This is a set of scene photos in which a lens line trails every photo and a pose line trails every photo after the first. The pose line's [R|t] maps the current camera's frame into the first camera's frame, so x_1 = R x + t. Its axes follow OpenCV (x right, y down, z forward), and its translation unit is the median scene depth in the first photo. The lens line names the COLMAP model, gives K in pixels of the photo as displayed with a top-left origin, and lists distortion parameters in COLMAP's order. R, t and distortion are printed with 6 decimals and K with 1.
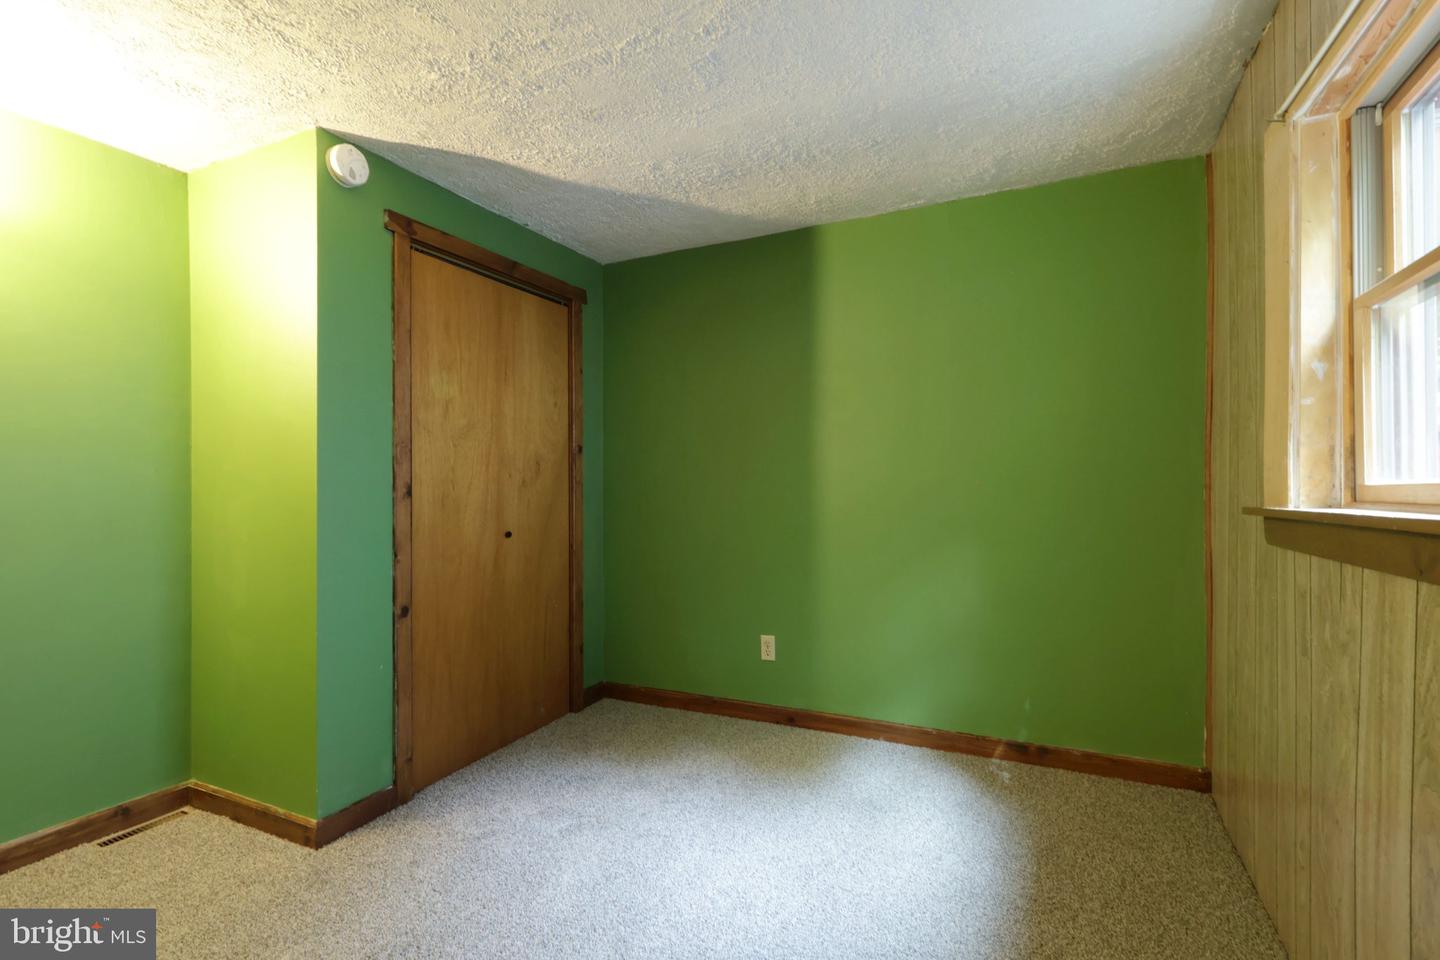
lens RADIAL K [[679.0, 0, 720.0], [0, 679.0, 480.0], [0, 0, 1]] dist [0.001227, 0.000306]
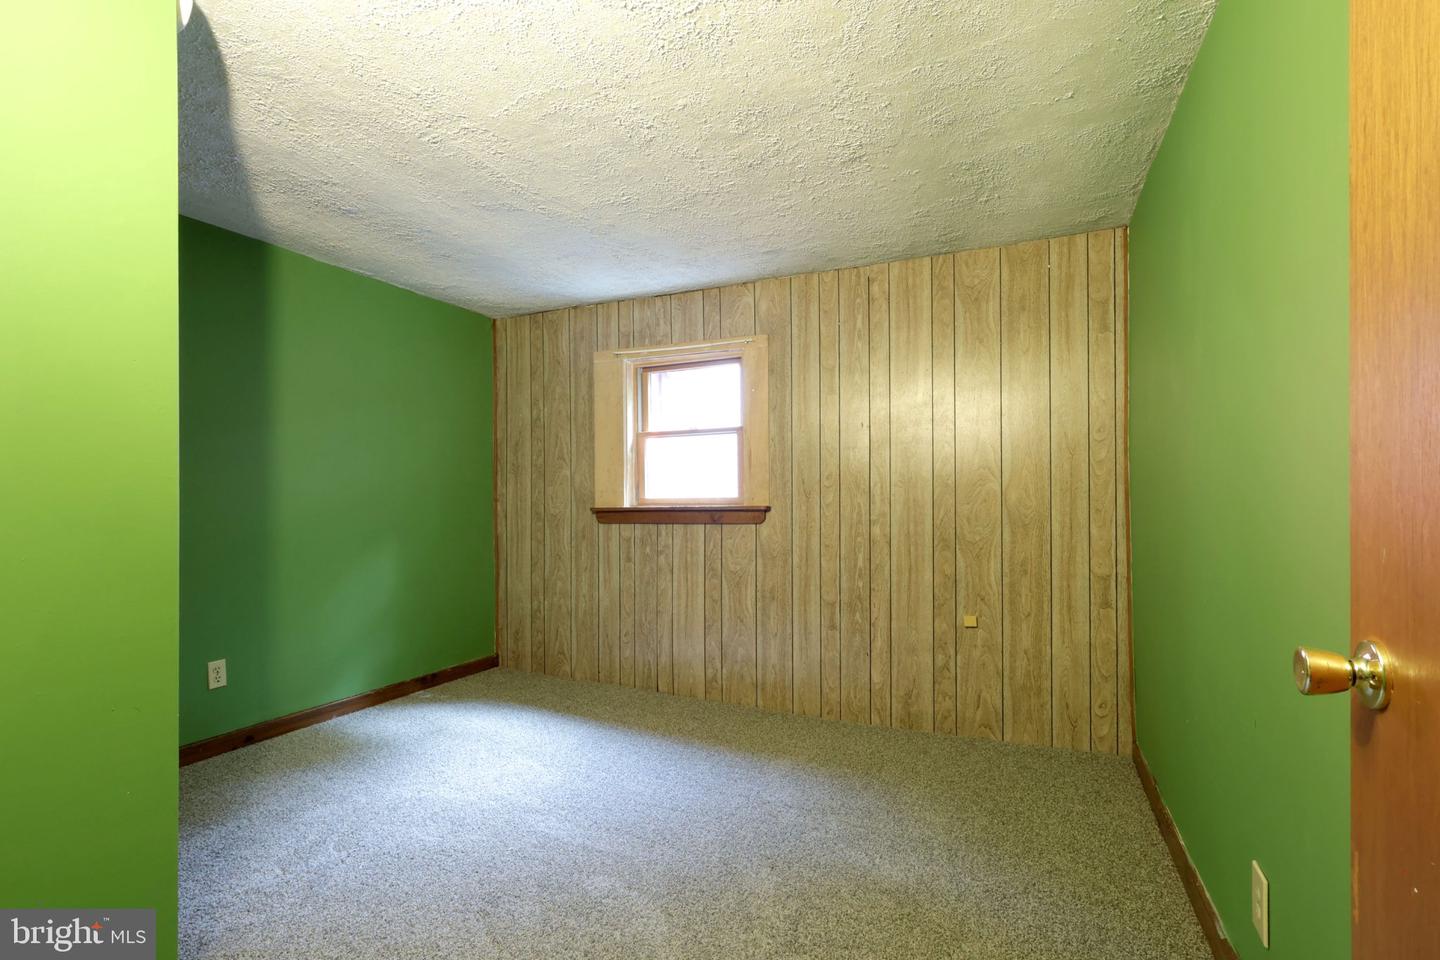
lens RADIAL K [[679.0, 0, 720.0], [0, 679.0, 480.0], [0, 0, 1]] dist [0.001227, 0.000306]
pose [[-0.034488, 0.036832, 0.998726, -1.049699], [-0.004659, 0.999304, -0.037014, 0.018584], [-0.999394, -0.005929, -0.034293, 0.420732]]
